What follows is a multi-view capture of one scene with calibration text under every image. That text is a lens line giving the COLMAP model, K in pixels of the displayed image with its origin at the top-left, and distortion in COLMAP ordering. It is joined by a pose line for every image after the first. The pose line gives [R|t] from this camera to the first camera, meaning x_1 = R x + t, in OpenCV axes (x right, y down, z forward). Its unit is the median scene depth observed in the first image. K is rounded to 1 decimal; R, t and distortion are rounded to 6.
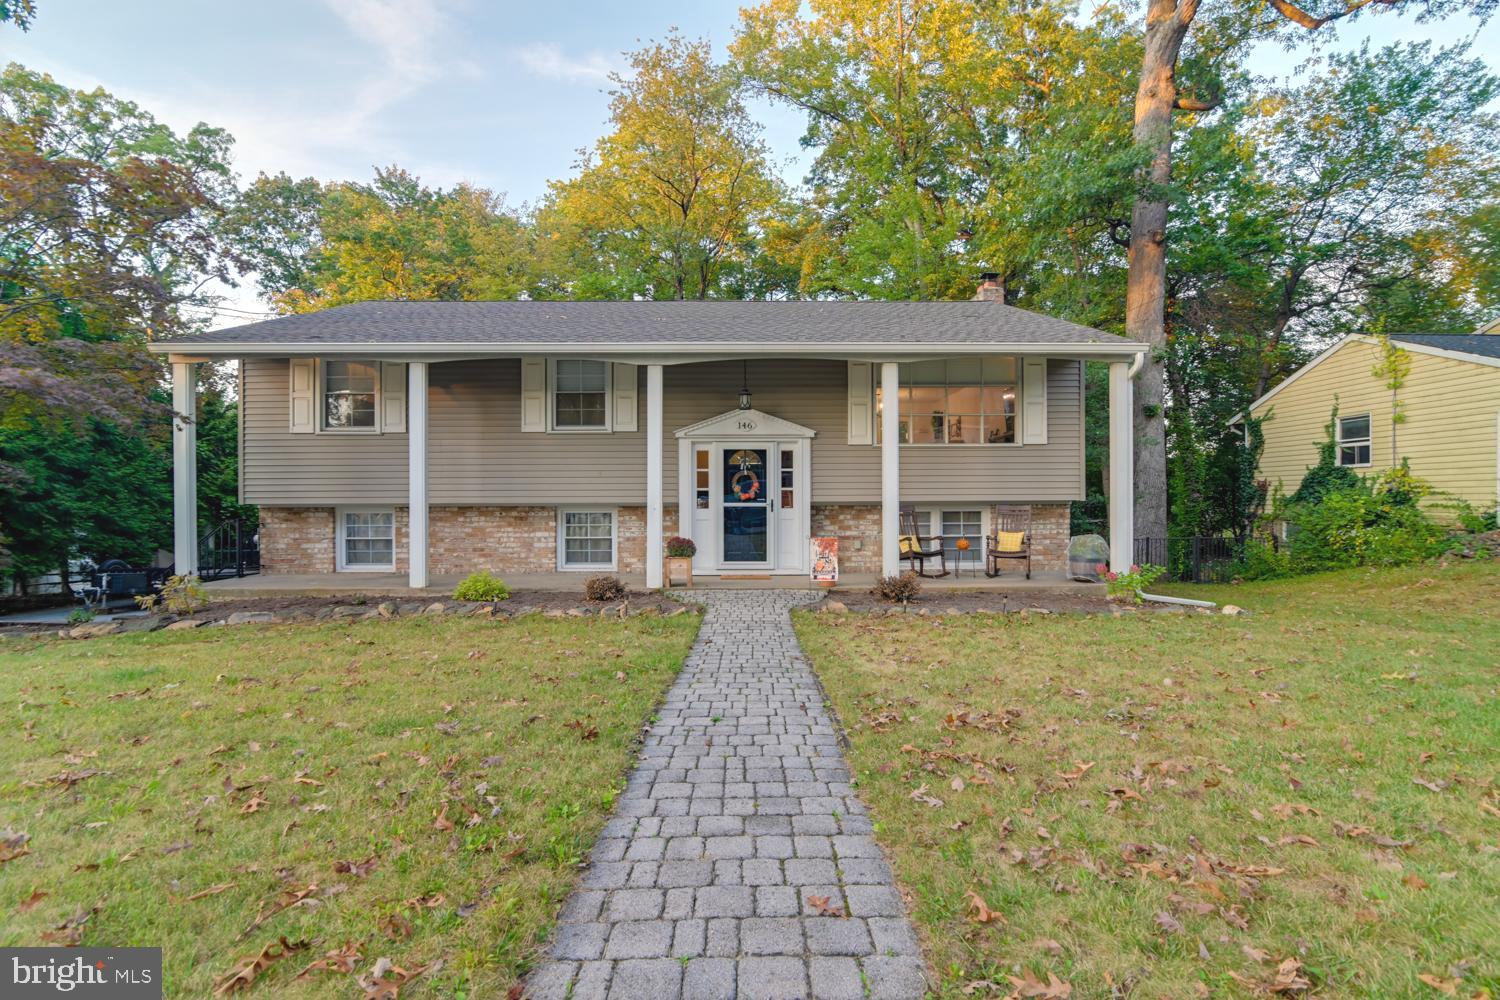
lens RADIAL K [[683.3, 0, 750.2], [0, 683.3, 502.9], [0, 0, 1]] dist [-0.009304, 0.000949]
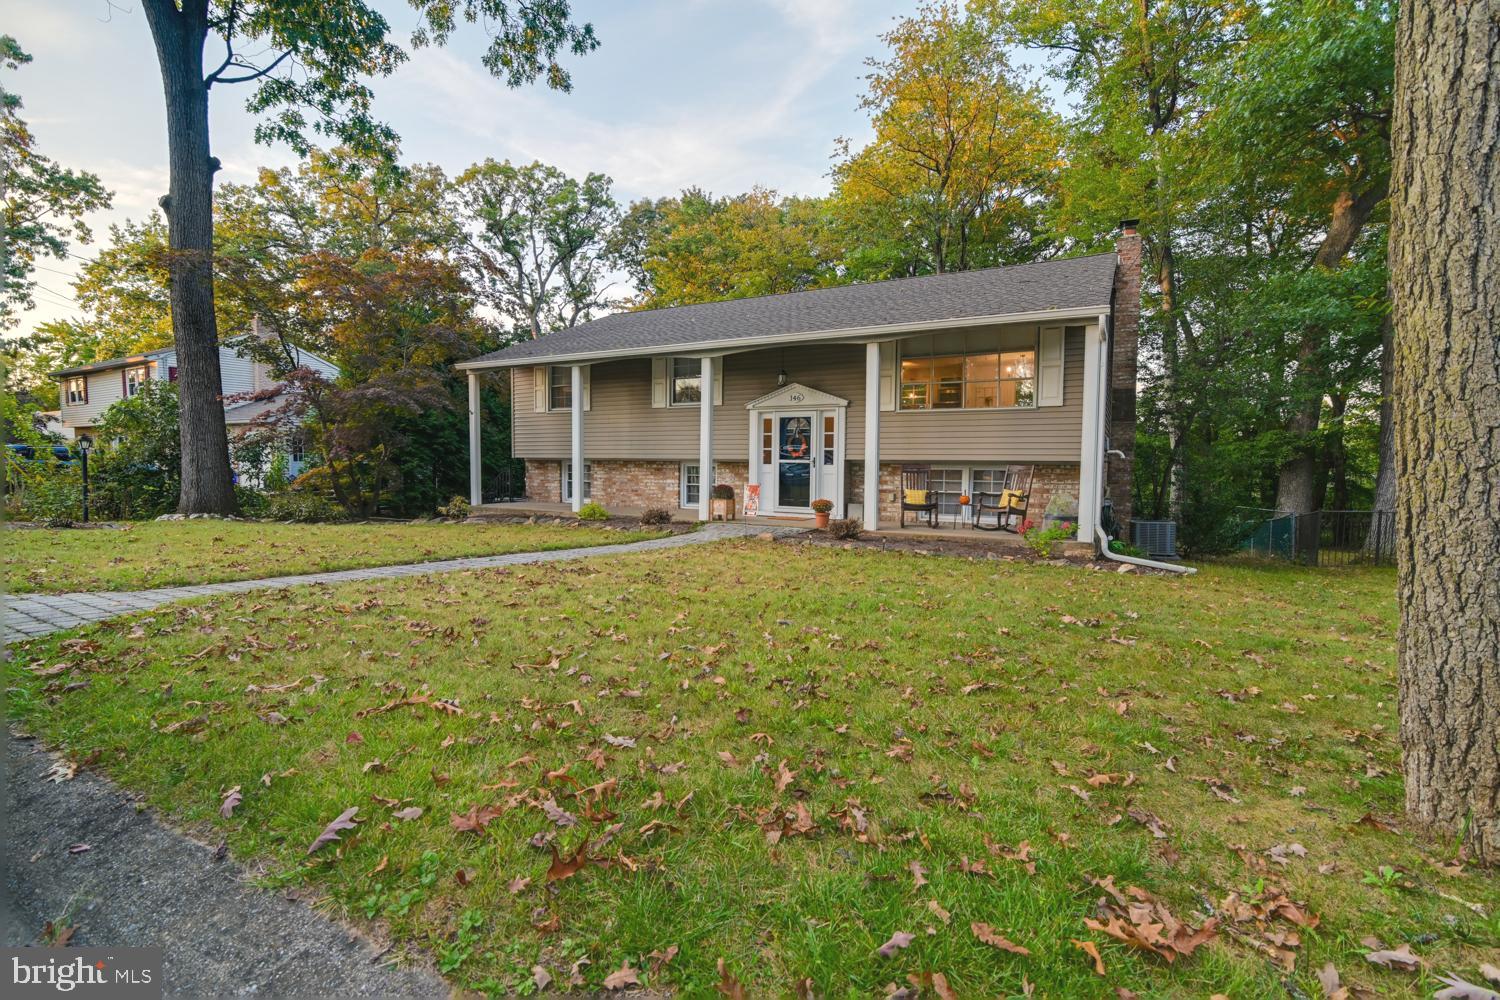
lens RADIAL K [[683.3, 0, 750.4], [0, 683.3, 497.7], [0, 0, 1]] dist [-0.009304, 0.000949]
pose [[0.869555, 0.038109, -0.492364, 0.524305], [-0.012829, 0.998425, 0.054621, 0.001758], [0.493670, -0.041179, 0.868674, -0.130671]]
